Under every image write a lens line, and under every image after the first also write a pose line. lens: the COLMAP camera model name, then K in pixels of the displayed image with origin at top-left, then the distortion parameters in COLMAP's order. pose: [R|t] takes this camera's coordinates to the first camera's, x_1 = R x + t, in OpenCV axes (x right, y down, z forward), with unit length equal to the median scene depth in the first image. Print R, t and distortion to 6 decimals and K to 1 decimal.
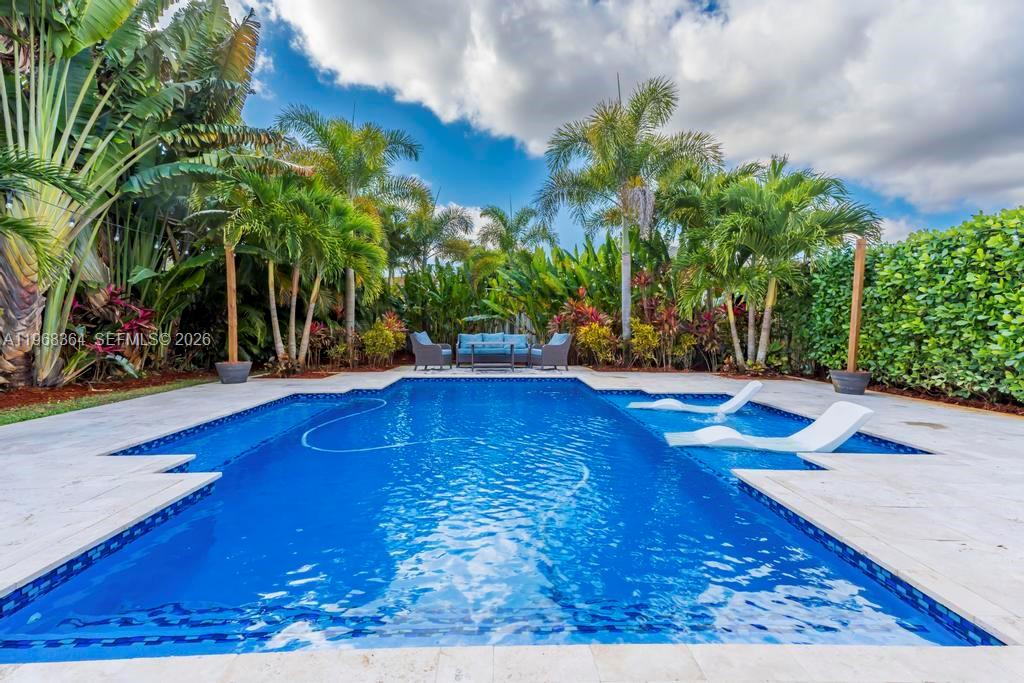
lens RADIAL K [[464.5, 0, 511.5], [0, 464.5, 340.0], [0, 0, 1]] dist [0.031609, -0.000057]
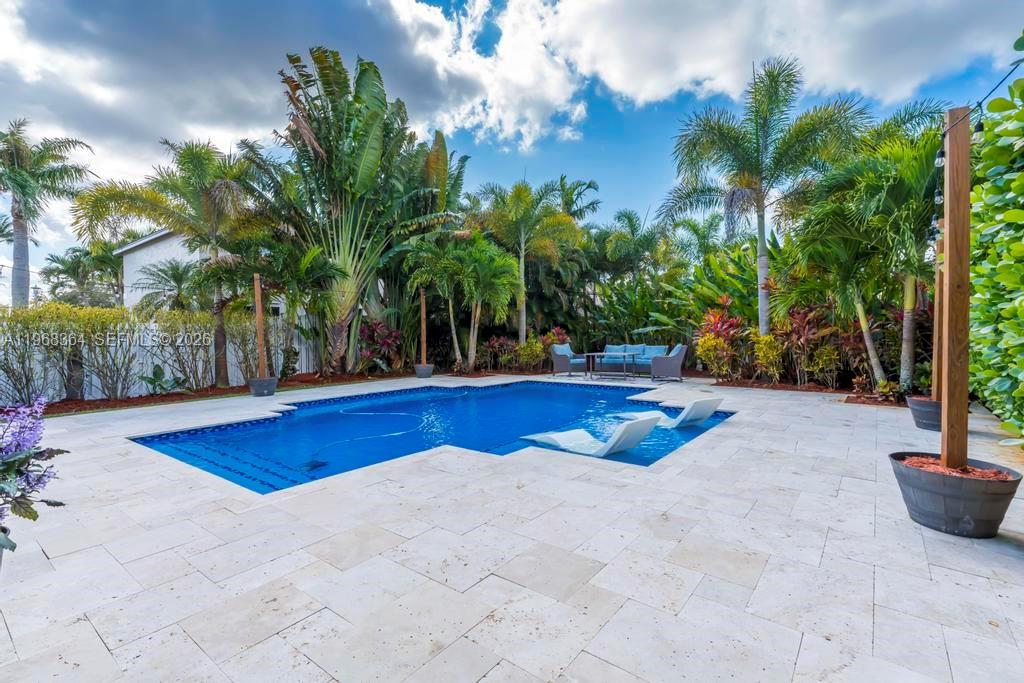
lens RADIAL K [[464.5, 0, 512.2], [0, 464.5, 341.4], [0, 0, 1]] dist [0.031609, -0.000057]
pose [[0.767548, -0.001686, -0.640990, 0.662817], [-0.000434, 0.999995, -0.003150, -0.026598], [0.640992, 0.002696, 0.767543, -0.018605]]
